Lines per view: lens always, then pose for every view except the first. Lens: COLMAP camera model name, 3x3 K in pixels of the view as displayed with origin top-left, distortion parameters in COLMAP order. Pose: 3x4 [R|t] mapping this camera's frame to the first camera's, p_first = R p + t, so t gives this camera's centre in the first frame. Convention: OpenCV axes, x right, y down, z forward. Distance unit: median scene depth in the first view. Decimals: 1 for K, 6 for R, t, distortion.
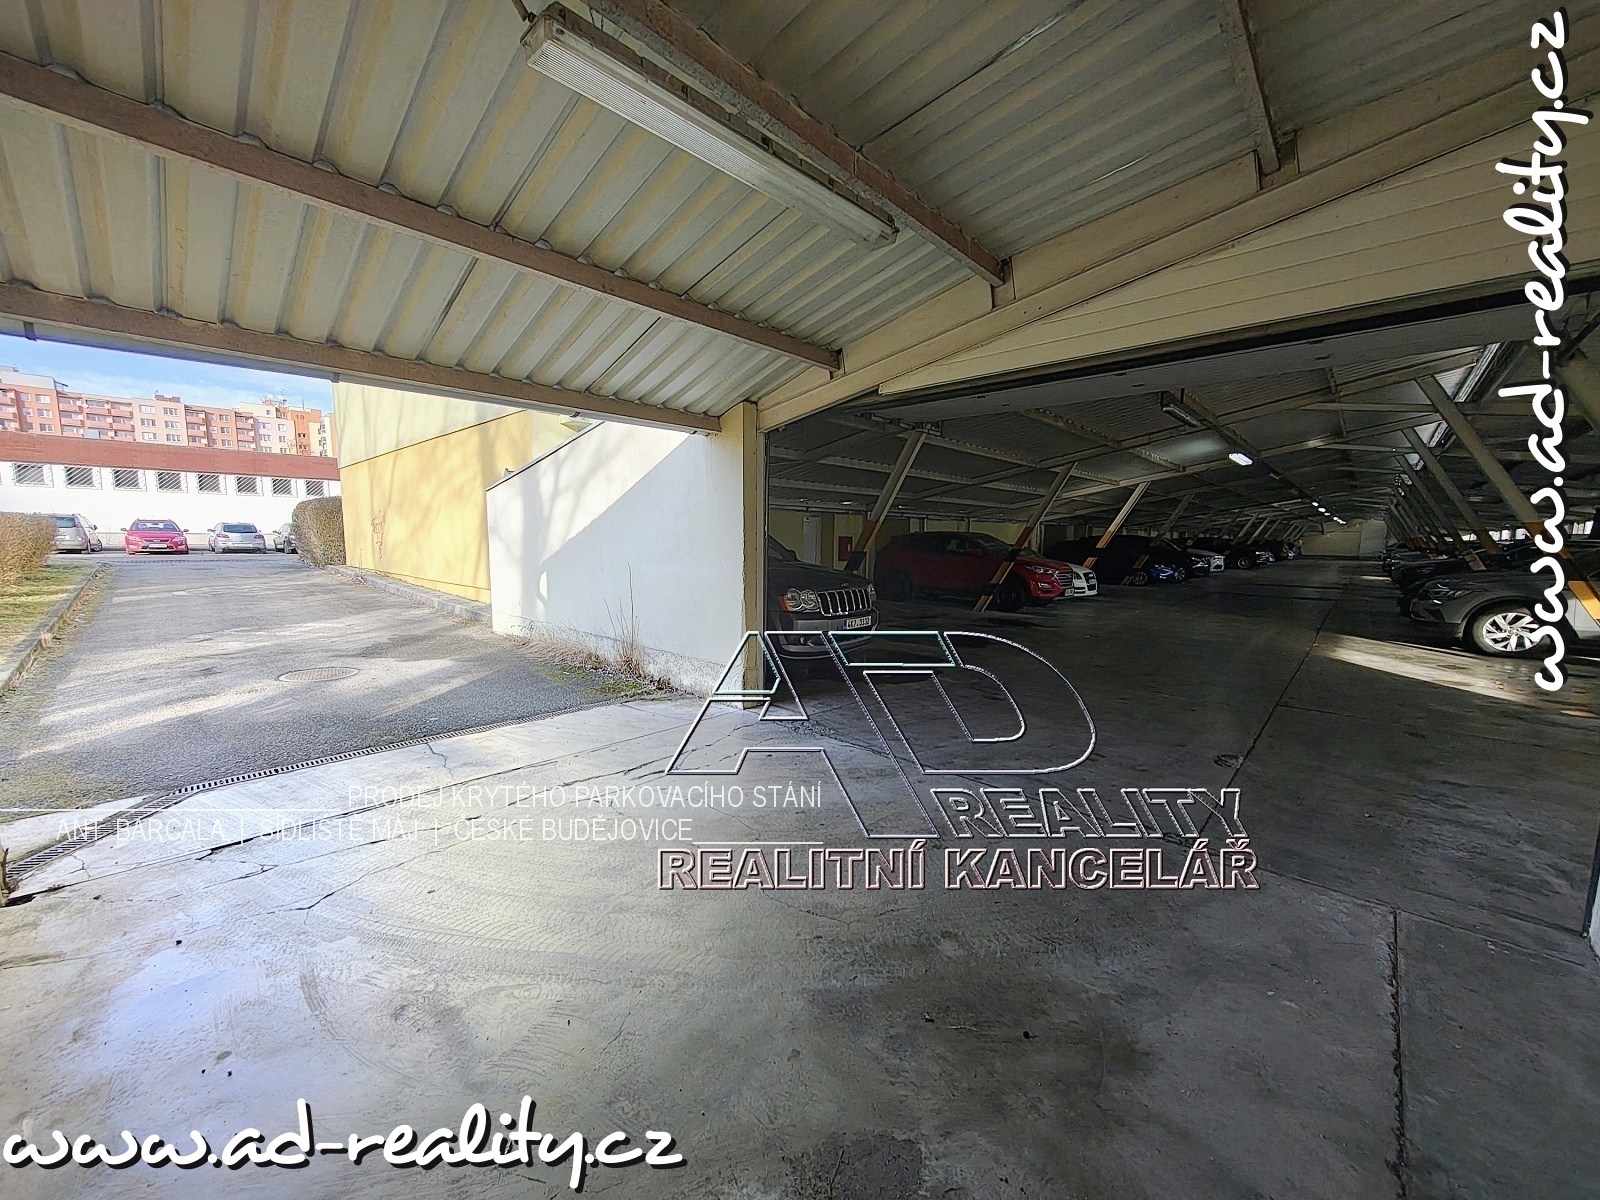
lens RADIAL K [[598.5, 0, 803.1], [0, 598.5, 610.3], [0, 0, 1]] dist [-0.001935, 0.000316]
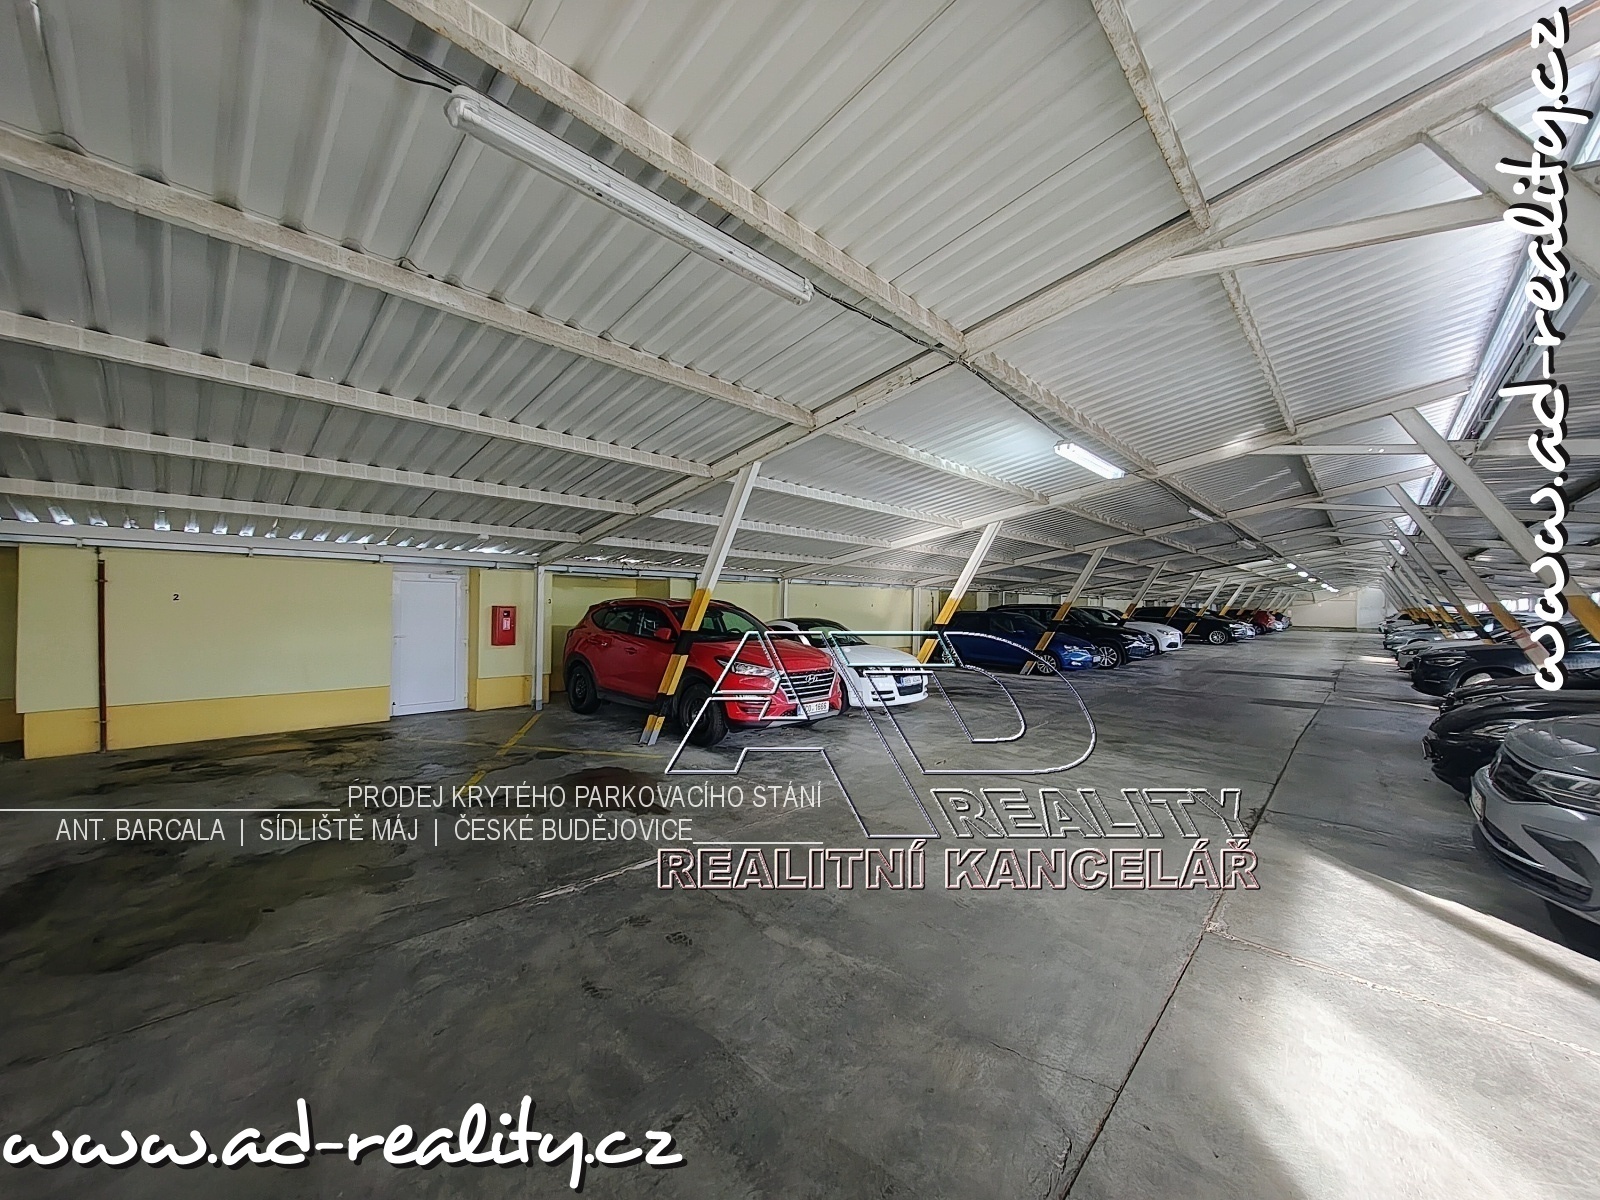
lens RADIAL K [[598.5, 0, 799.3], [0, 598.5, 604.2], [0, 0, 1]] dist [-0.001935, 0.000316]
pose [[0.999985, 0.002176, -0.005027, 0.354991], [-0.002778, 0.992391, -0.123095, -0.046834], [0.004721, 0.123107, 0.992382, 0.366177]]
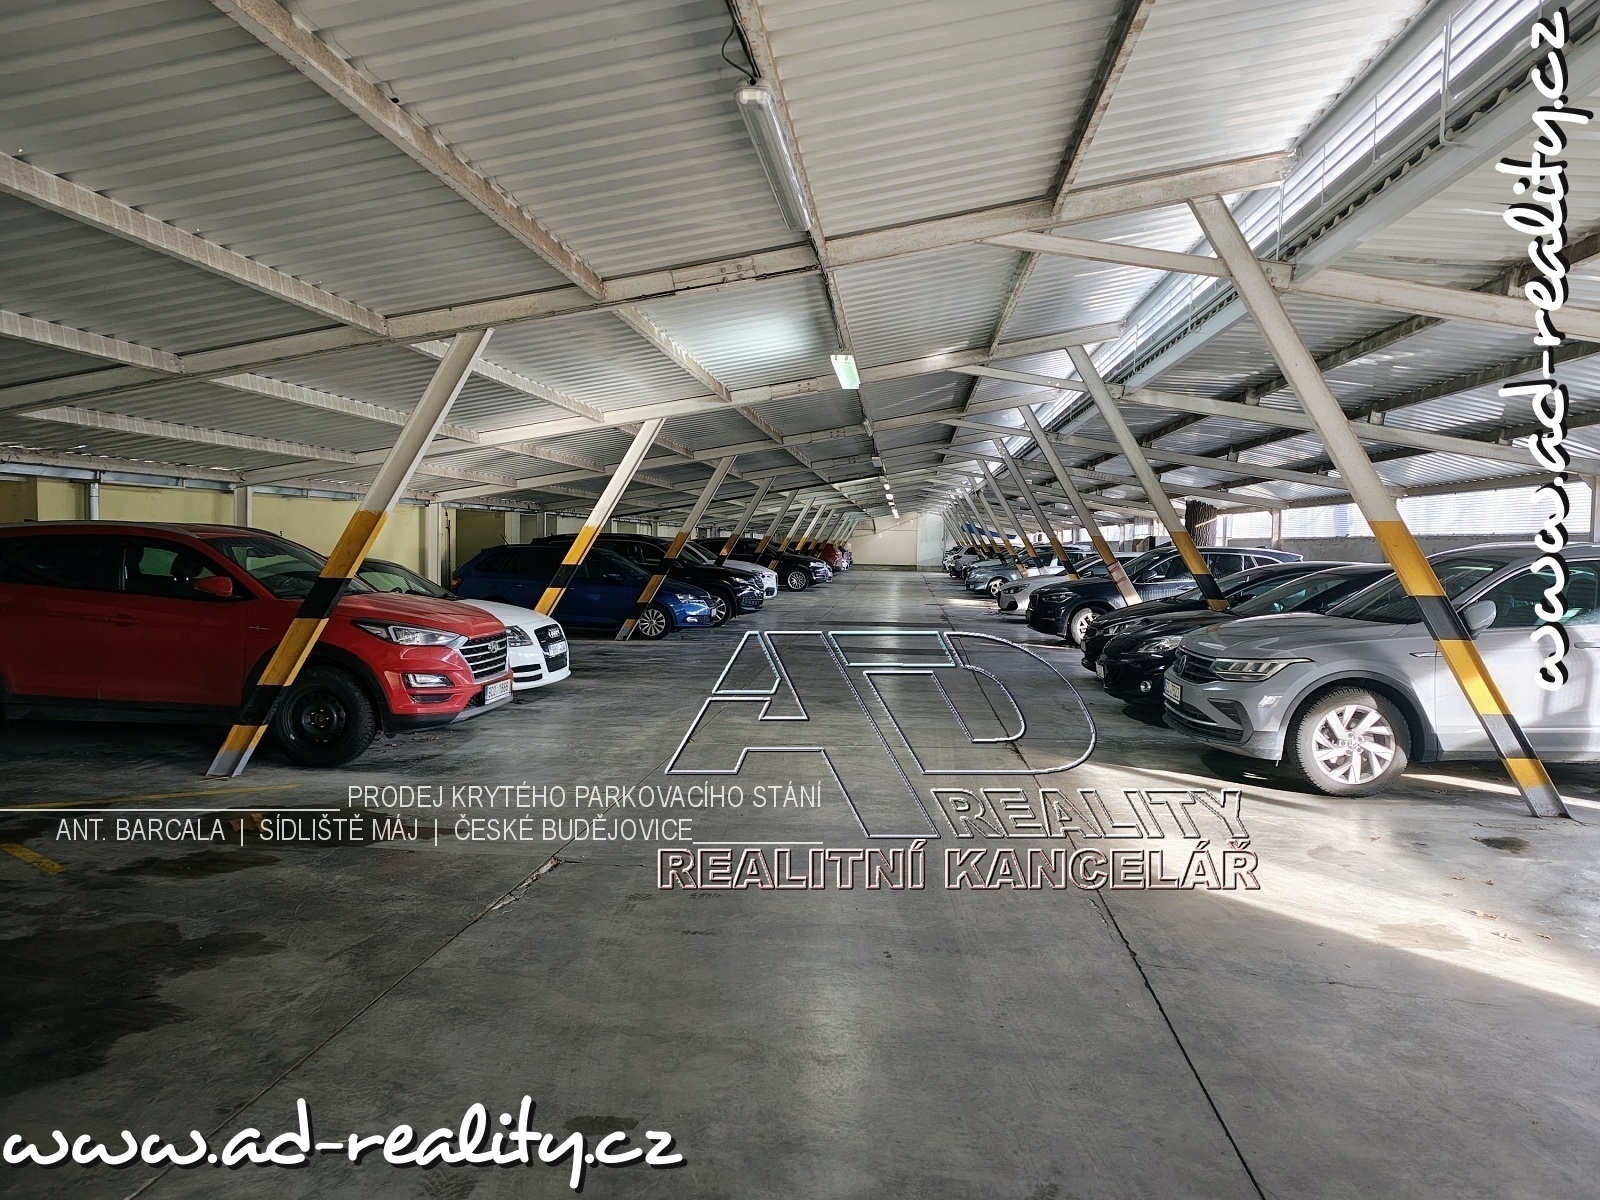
lens RADIAL K [[1097.4, 0, 798.6], [0, 1097.4, 584.9], [0, 0, 1]] dist [0.022613, -0.004055]
pose [[0.791844, -0.021208, 0.610355, 0.147146], [0.066695, 0.996422, -0.051904, -0.039014], [-0.607071, 0.081808, 0.790426, 0.284675]]
